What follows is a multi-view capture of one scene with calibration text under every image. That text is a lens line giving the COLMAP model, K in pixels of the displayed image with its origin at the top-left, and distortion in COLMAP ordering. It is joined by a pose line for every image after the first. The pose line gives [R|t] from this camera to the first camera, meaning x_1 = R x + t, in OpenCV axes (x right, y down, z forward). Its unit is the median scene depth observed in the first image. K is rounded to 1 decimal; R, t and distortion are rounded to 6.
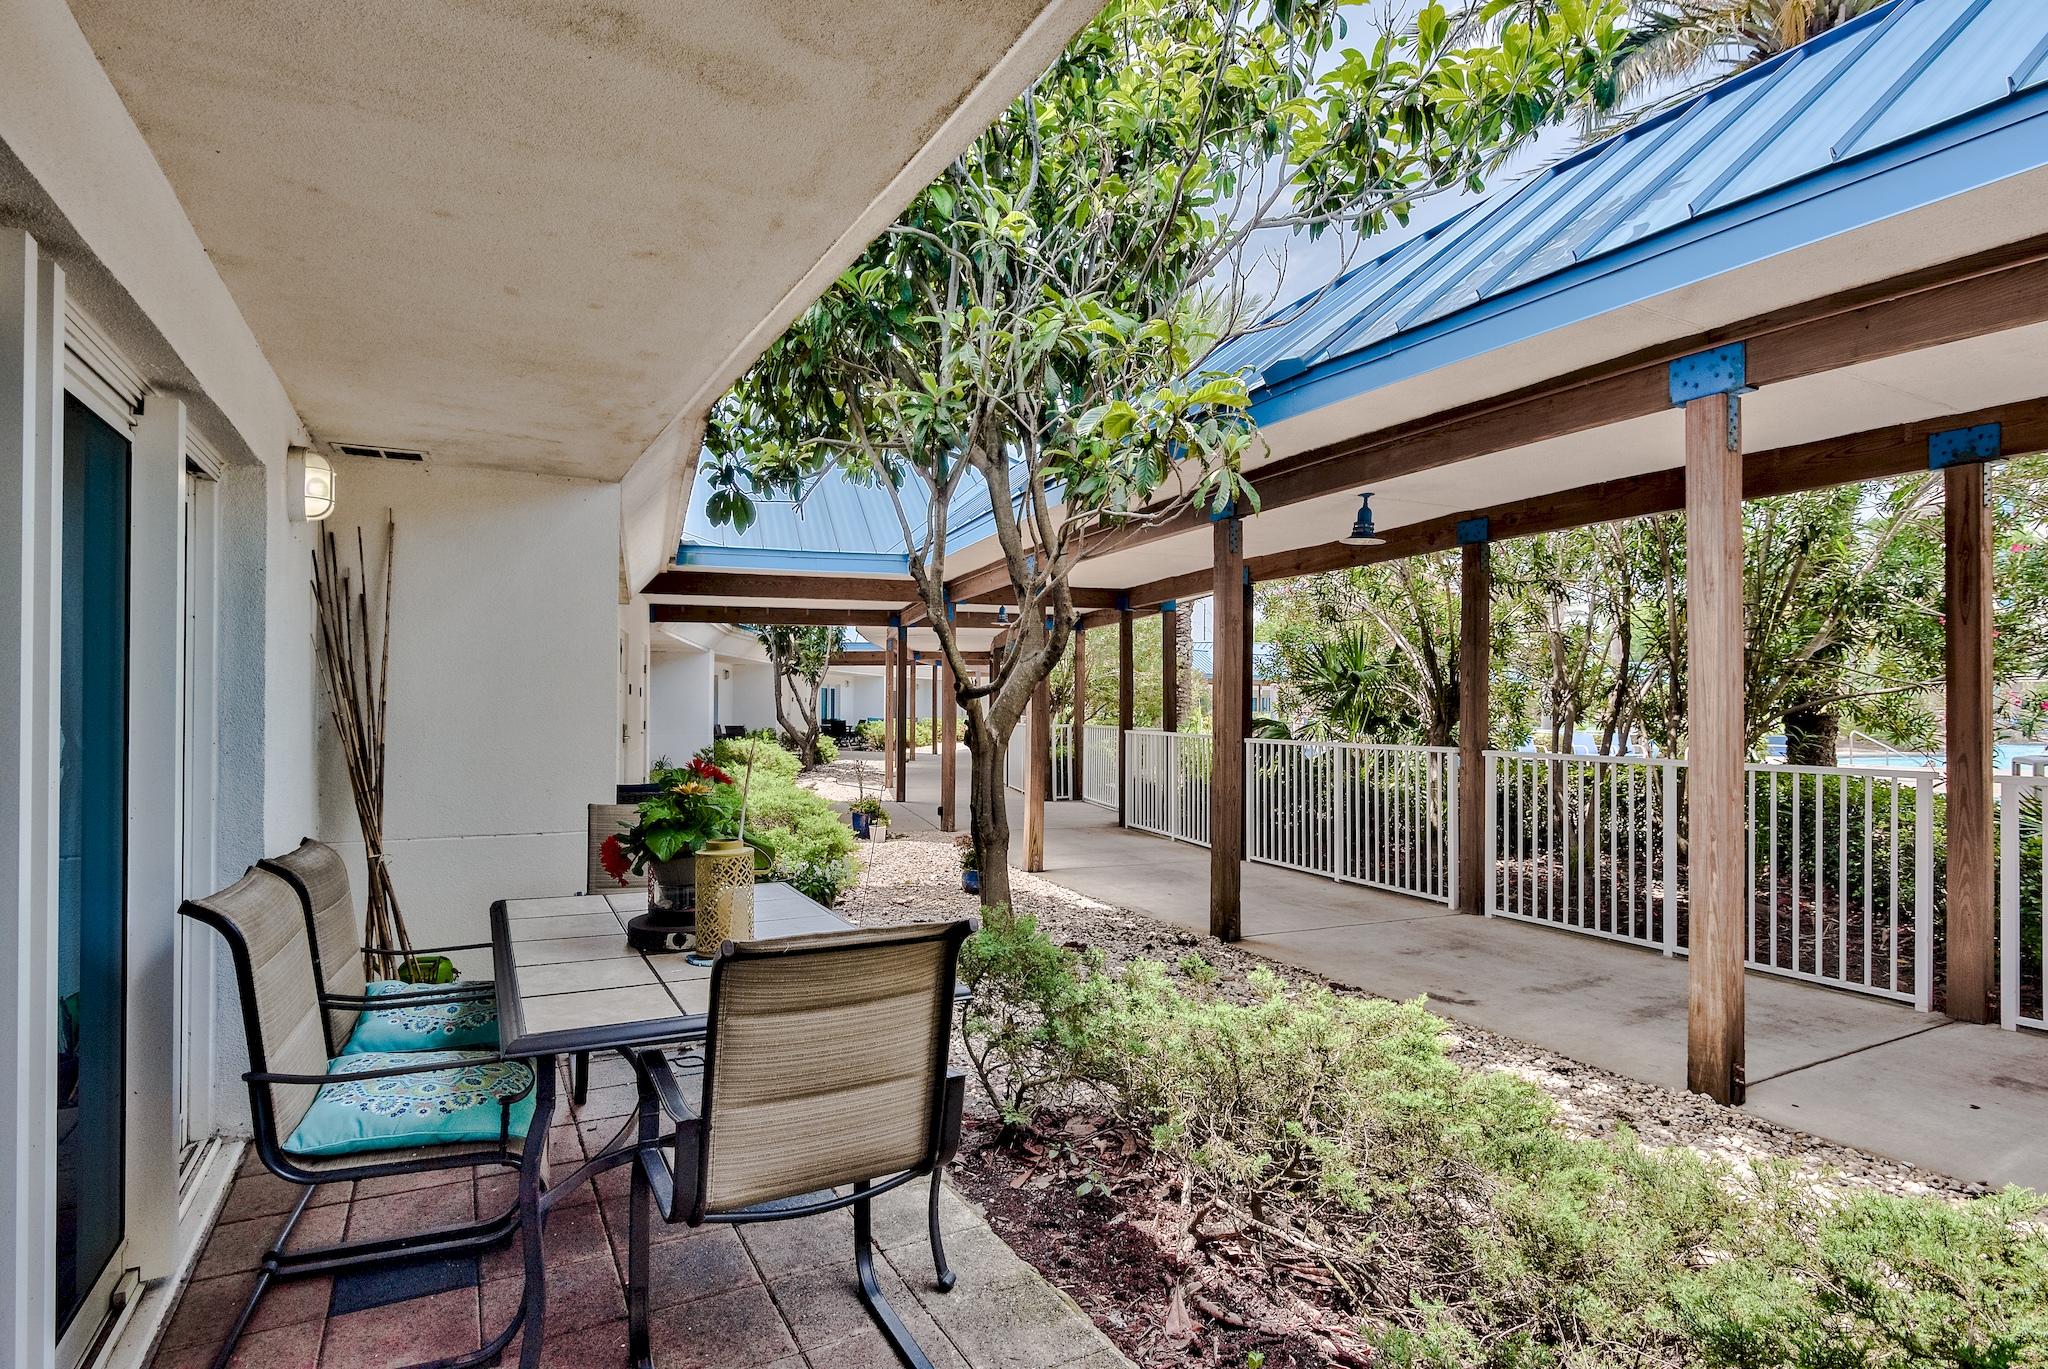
lens RADIAL K [[1006.8, 0, 1024.0], [0, 1006.8, 684.5], [0, 0, 1]] dist [-0.003578, 0.000030]
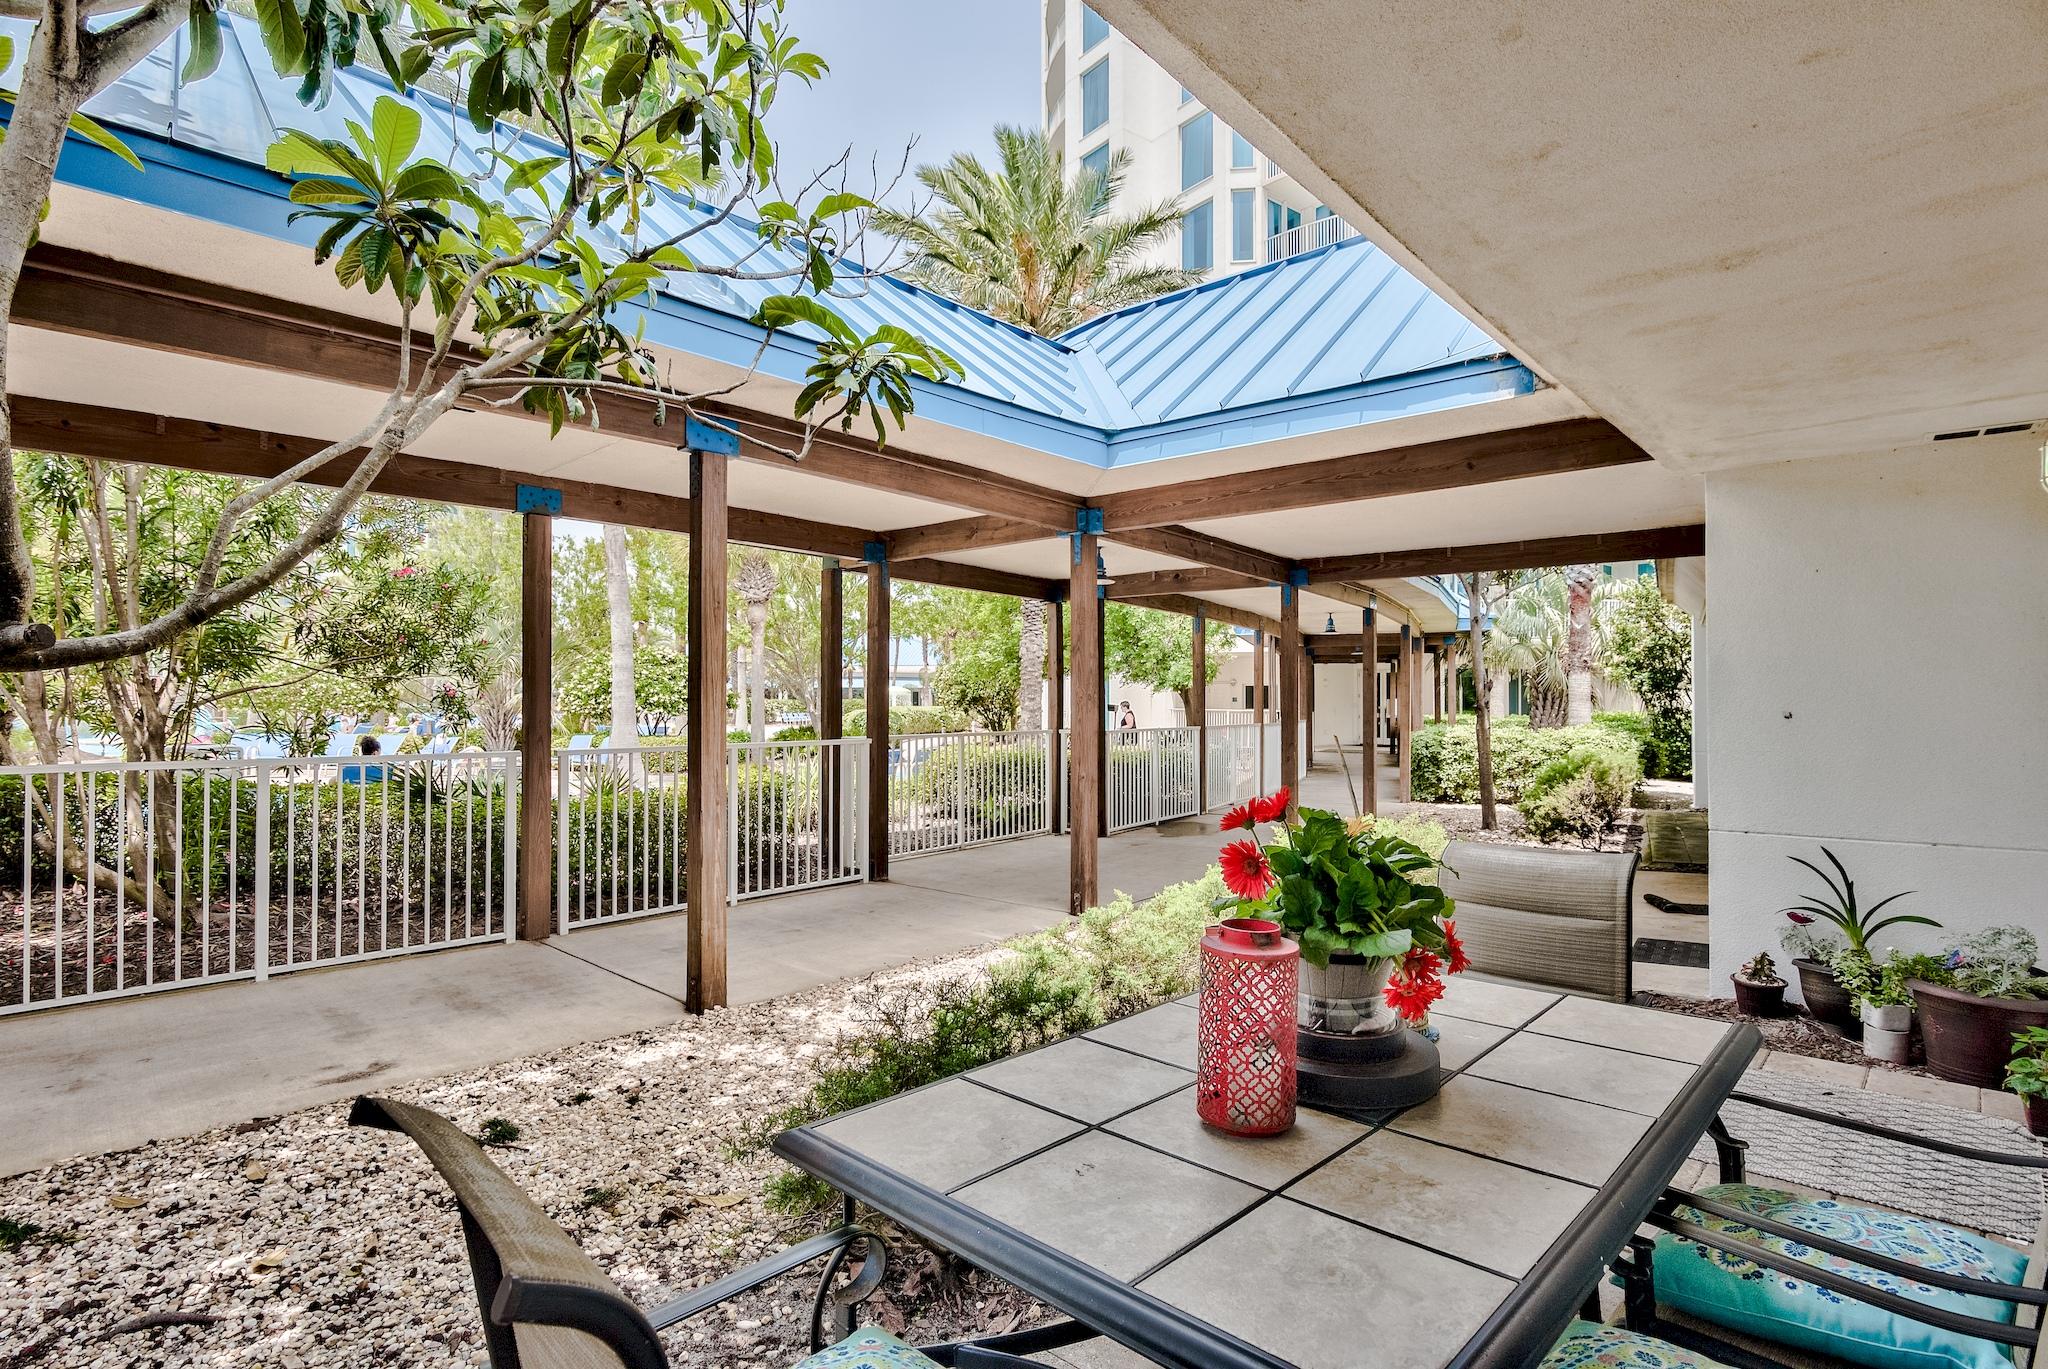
lens RADIAL K [[1006.8, 0, 1024.0], [0, 1006.8, 684.5], [0, 0, 1]] dist [-0.003578, 0.000030]
pose [[-0.349936, 0.030077, 0.936290, -0.594119], [-0.031089, 0.998561, -0.043697, 0.045875], [-0.936257, -0.044399, -0.348498, 1.012111]]
